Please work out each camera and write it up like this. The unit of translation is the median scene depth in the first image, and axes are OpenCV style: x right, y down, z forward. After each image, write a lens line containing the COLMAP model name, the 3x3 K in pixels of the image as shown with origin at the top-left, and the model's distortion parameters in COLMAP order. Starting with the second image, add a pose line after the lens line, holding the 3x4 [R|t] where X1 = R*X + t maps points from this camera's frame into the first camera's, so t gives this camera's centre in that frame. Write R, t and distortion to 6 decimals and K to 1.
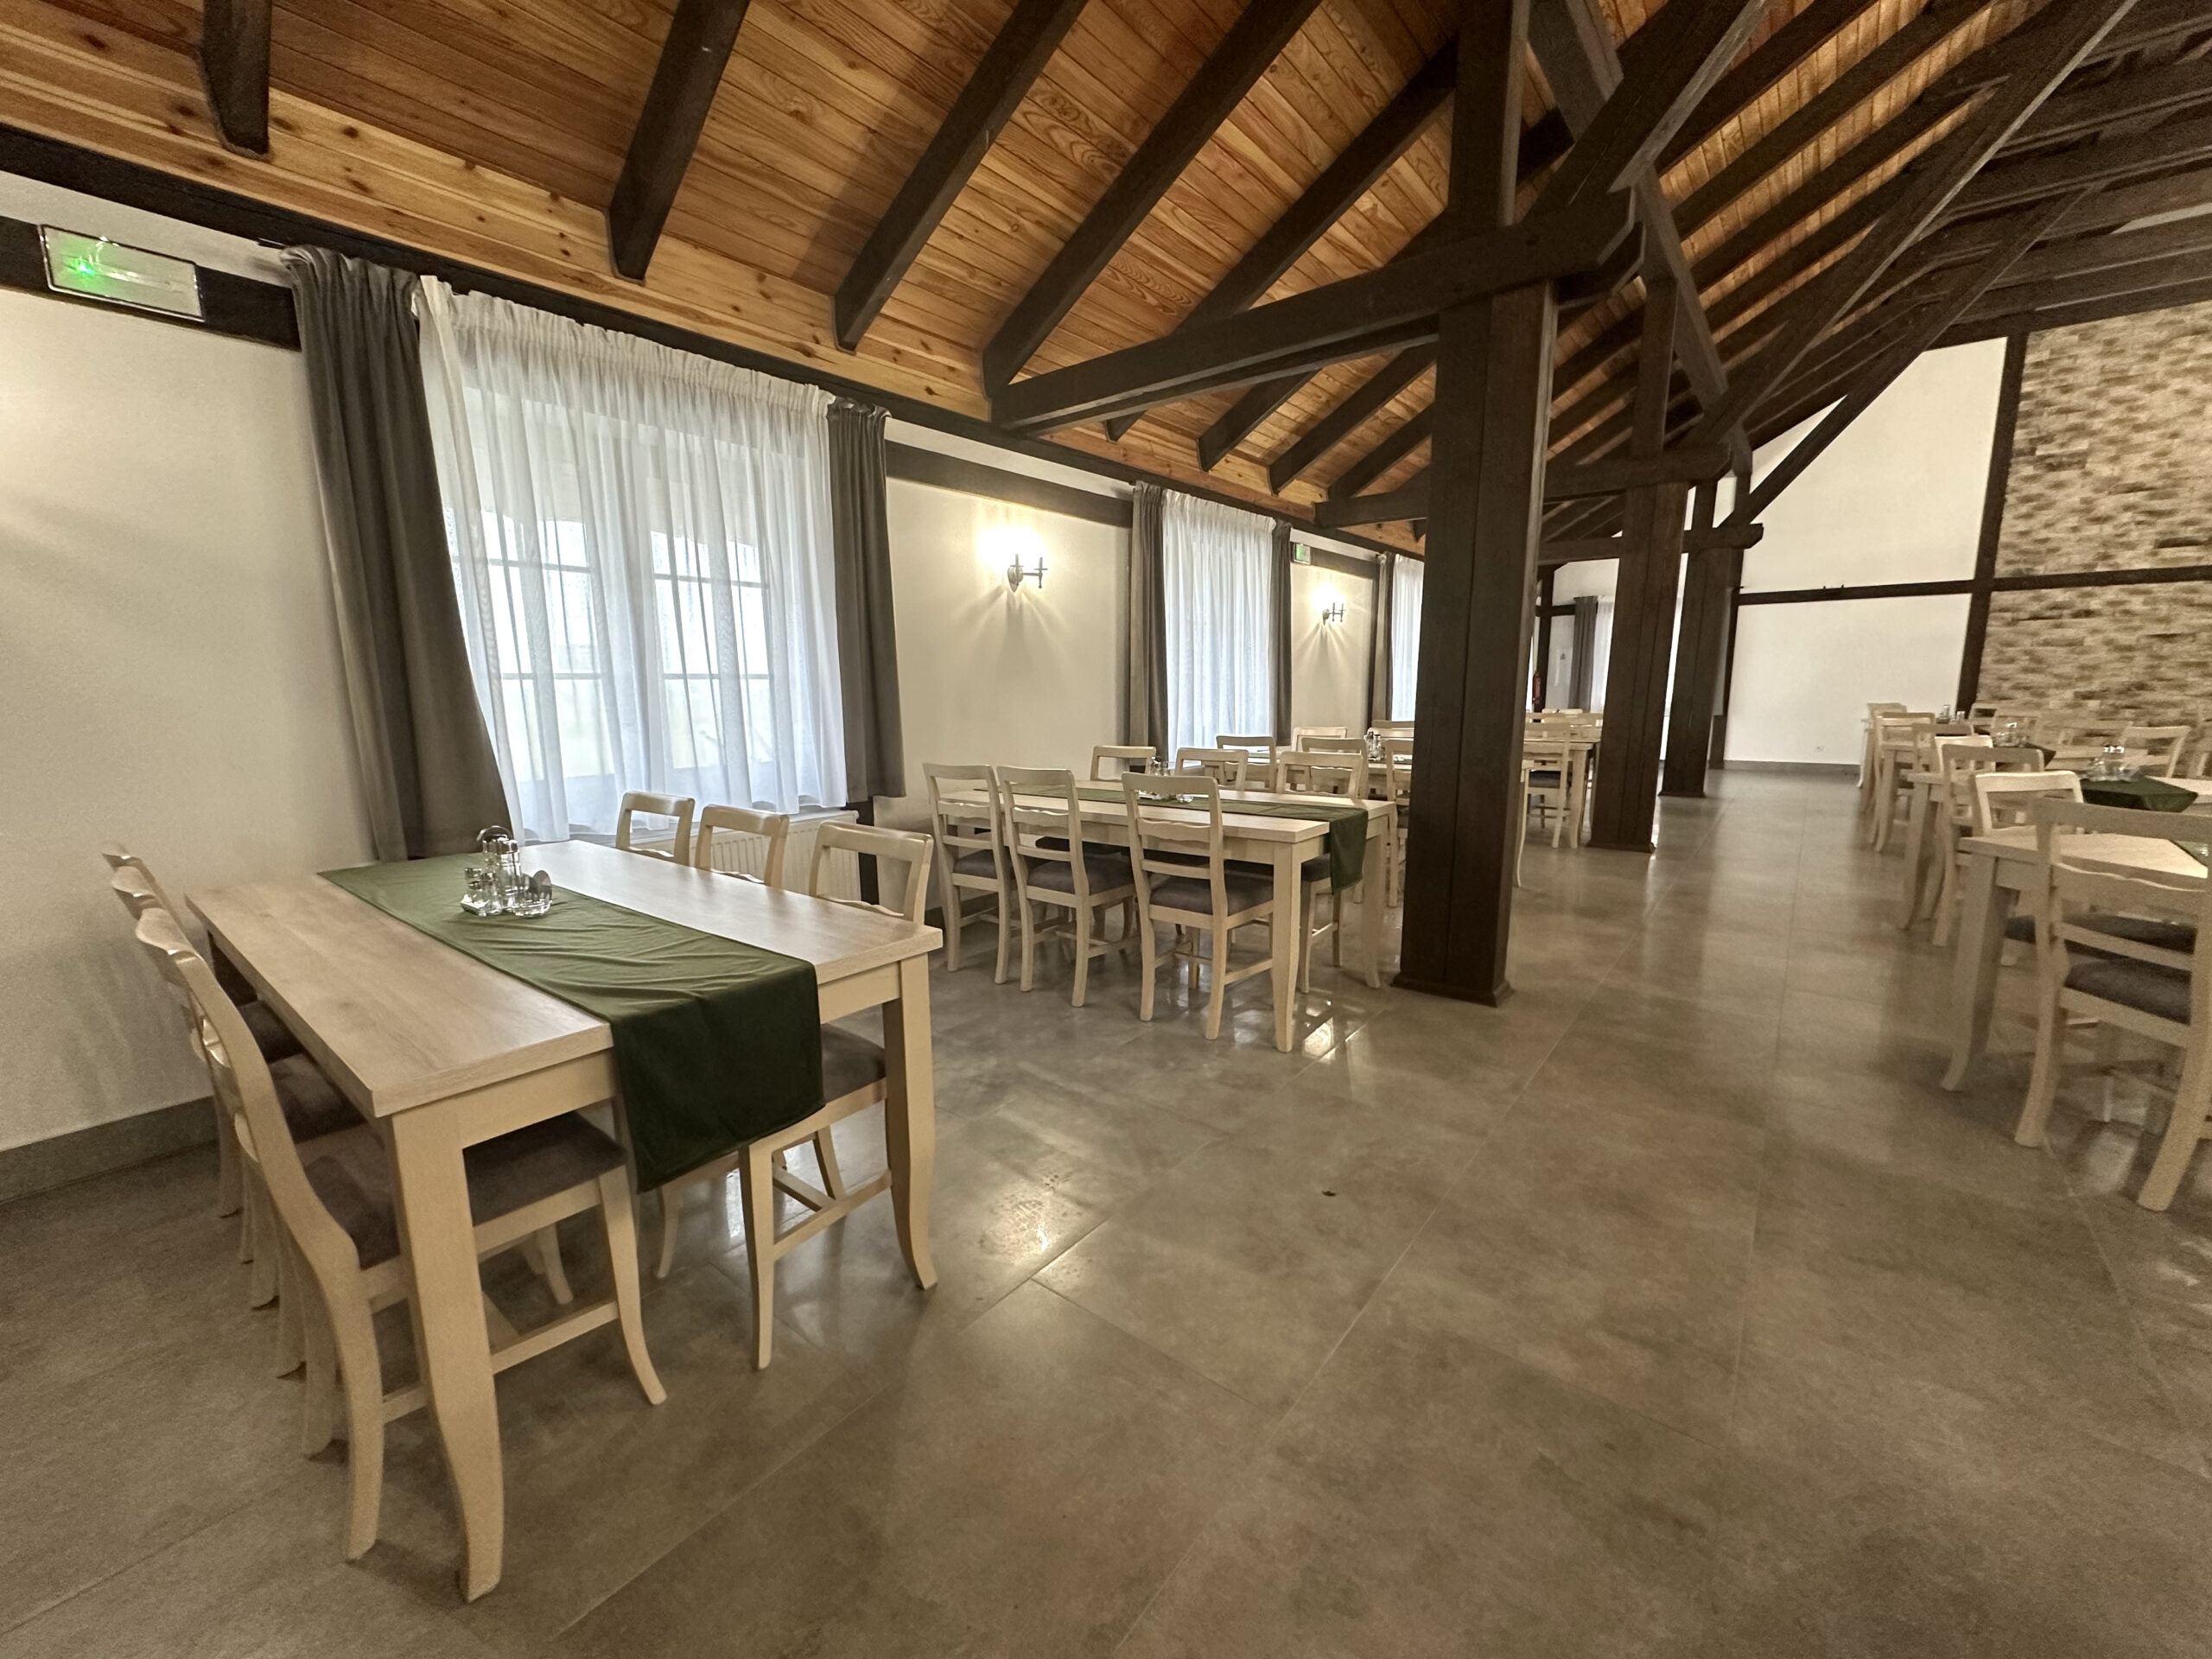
lens RADIAL K [[878.0, 0, 1107.5], [0, 878.0, 829.3], [0, 0, 1]] dist [-0.000010, 0.000018]
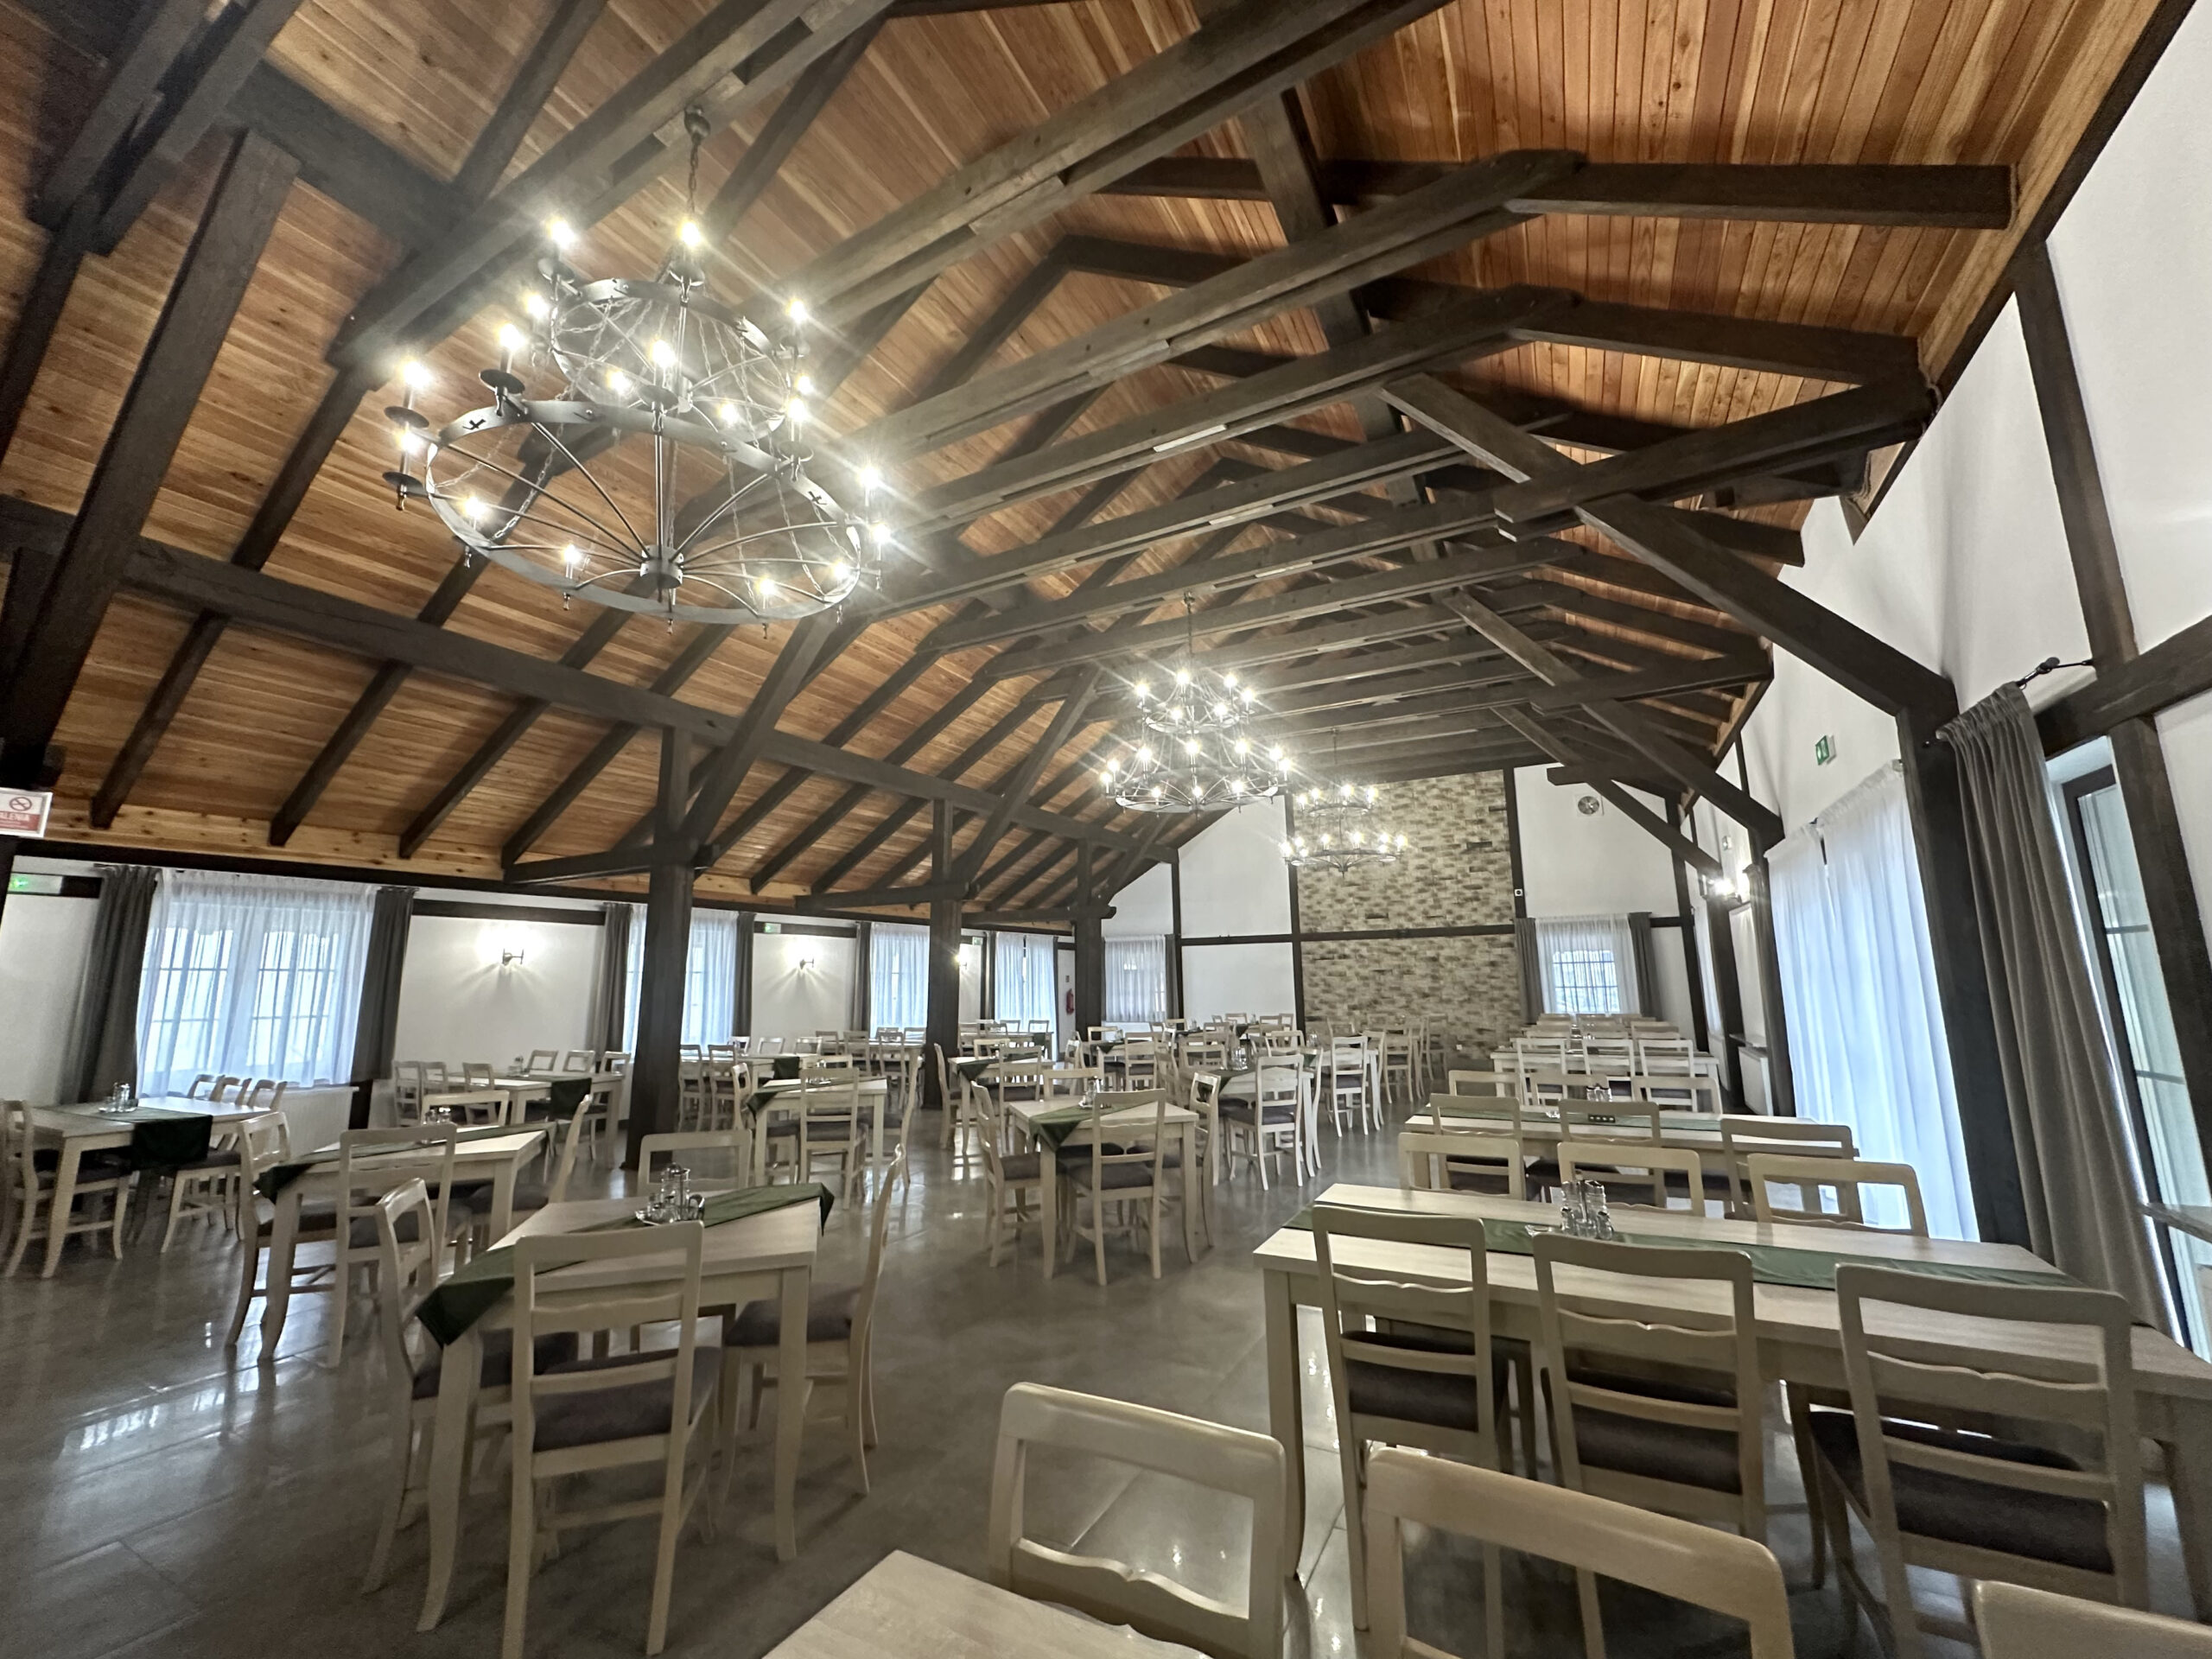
lens RADIAL K [[882.7, 0, 1107.4], [0, 882.7, 827.2], [0, 0, 1]] dist [0.000253, 0.000177]
pose [[0.983781, 0.028378, 0.177117, 0.399172], [0.032565, 0.942743, -0.331927, 0.056377], [-0.176395, 0.332311, 0.926528, -0.520248]]
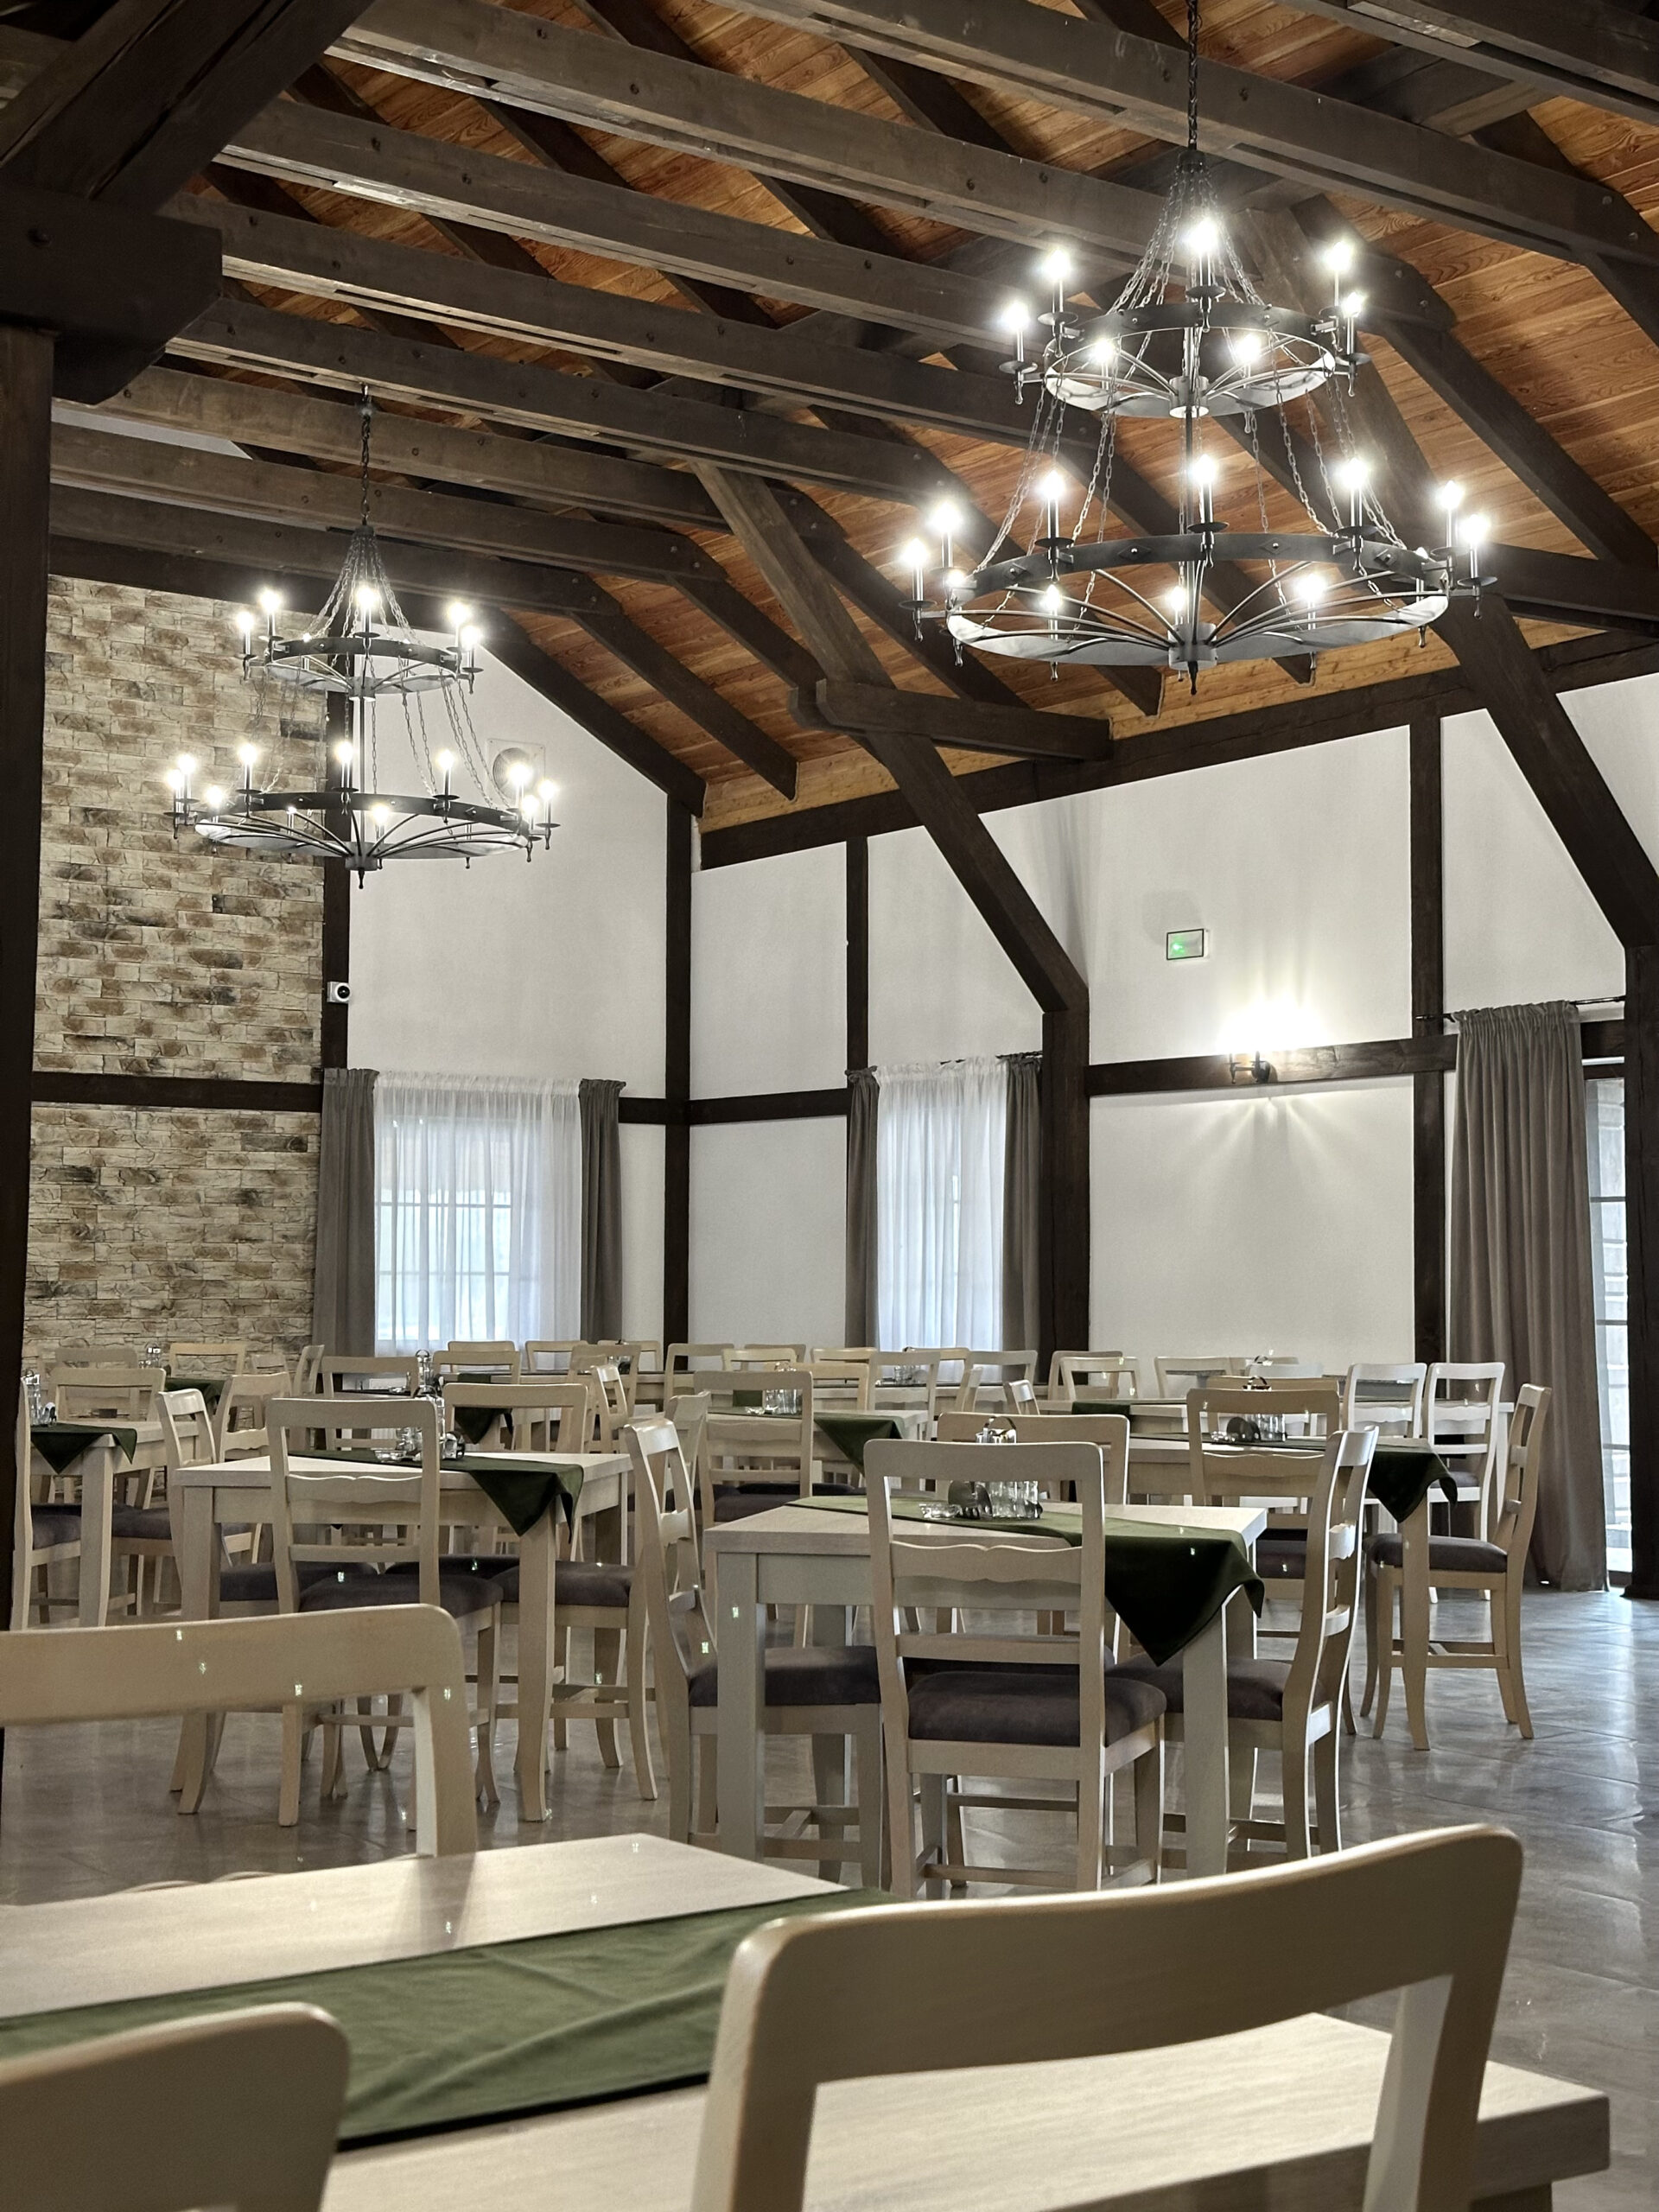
lens RADIAL K [[3044.2, 0, 804.6], [0, 3044.2, 1079.5], [0, 0, 1]] dist [0.147598, -0.011871]
pose [[0.278582, 0.082727, 0.956843, -0.252064], [0.146592, 0.980947, -0.127491, -0.004500], [-0.949159, 0.175782, 0.261147, 0.095280]]
